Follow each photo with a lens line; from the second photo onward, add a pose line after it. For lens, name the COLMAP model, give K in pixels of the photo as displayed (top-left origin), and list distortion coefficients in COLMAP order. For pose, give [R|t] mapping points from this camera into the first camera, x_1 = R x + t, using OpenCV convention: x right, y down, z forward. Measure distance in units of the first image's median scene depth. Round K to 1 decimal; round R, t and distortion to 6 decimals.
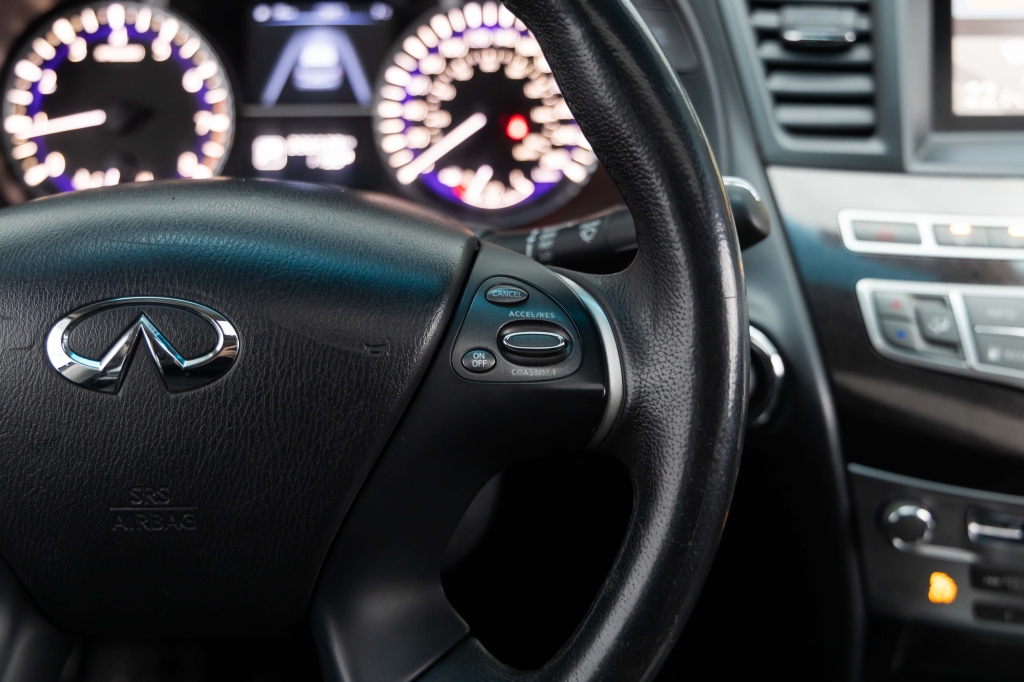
lens RADIAL K [[1703.8, 0, 521.2], [0, 1703.8, 340.8], [0, 0, 1]] dist [0.012962, 0.000000]
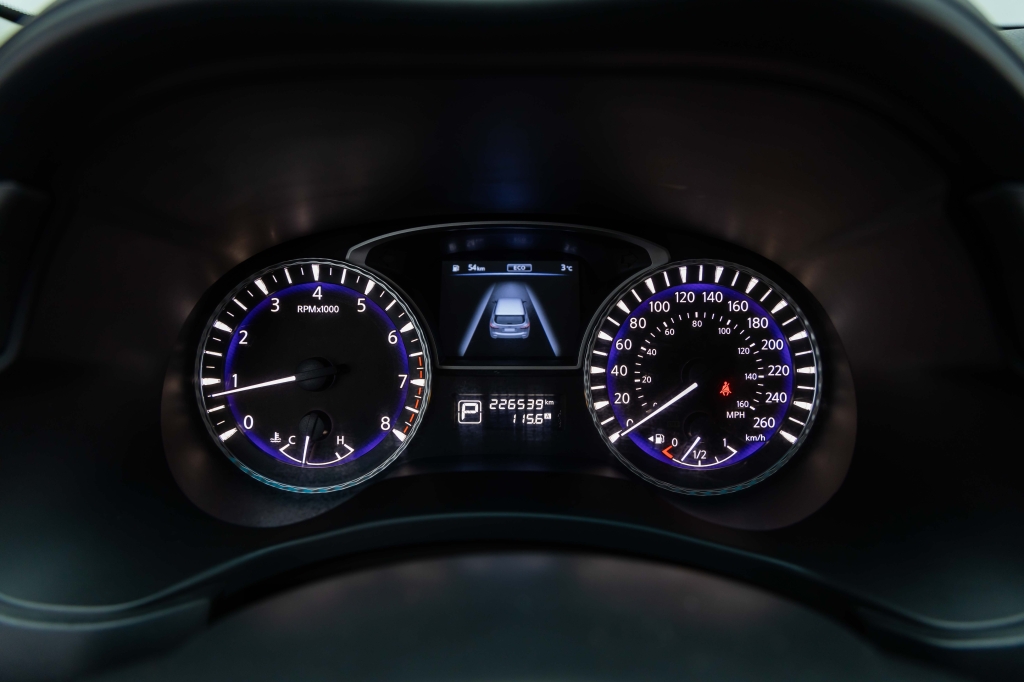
lens RADIAL K [[699.8, 0, 506.9], [0, 699.8, 334.0], [0, 0, 1]] dist [0.015823, -0.003014]
pose [[0.999963, 0.007812, -0.003531, -0.139818], [-0.008065, 0.996885, -0.078456, -0.137933], [0.002907, 0.078481, 0.996911, 0.669503]]
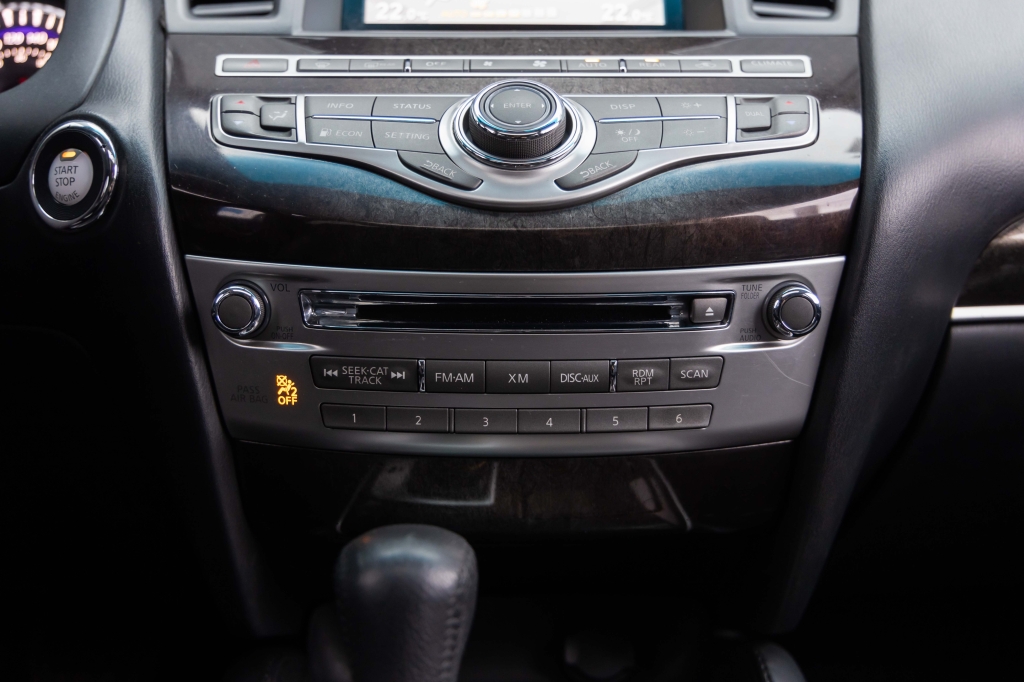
lens RADIAL K [[1065.4, 0, 520.5], [0, 1065.4, 335.7], [0, 0, 1]] dist [0.002246, 0.000000]
pose [[0.999269, 0.001290, 0.038219, 0.328753], [0.011153, 0.946154, -0.323523, 0.287249], [-0.036579, 0.323713, 0.945448, 0.399177]]
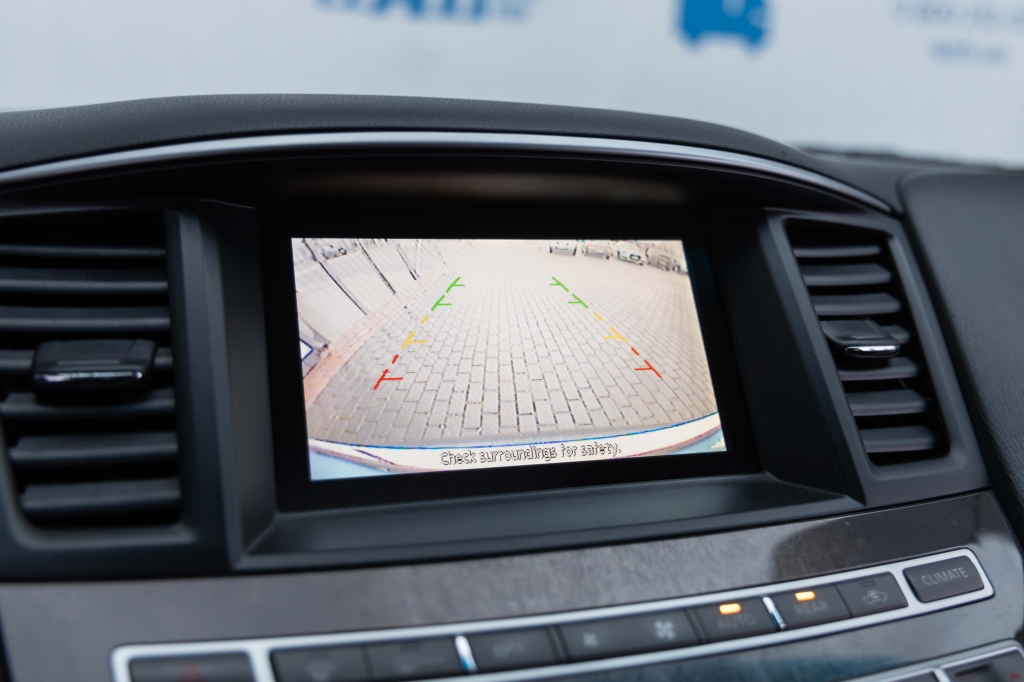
lens RADIAL K [[1065.4, 0, 514.8], [0, 1065.4, 338.9], [0, 0, 1]] dist [0.002246, 0.000000]
pose [[0.936016, -0.022953, 0.351208, 0.179012], [0.135226, 0.944733, -0.298651, -0.046167], [-0.324943, 0.327035, 0.887390, 0.561310]]
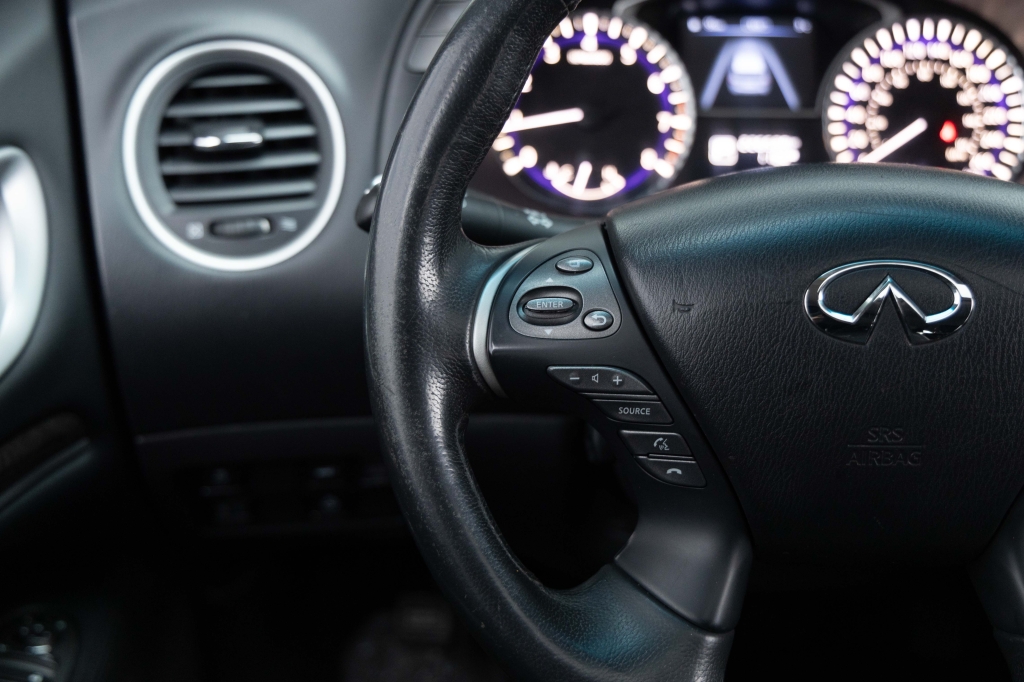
lens RADIAL K [[1703.8, 0, 538.8], [0, 1703.8, 247.8], [0, 0, 1]] dist [0.012962, 0.000000]
pose [[0.999580, 0.018524, 0.022301, -0.323063], [-0.016972, 0.997548, -0.067896, 0.032080], [-0.023504, 0.067489, 0.997443, -0.096175]]
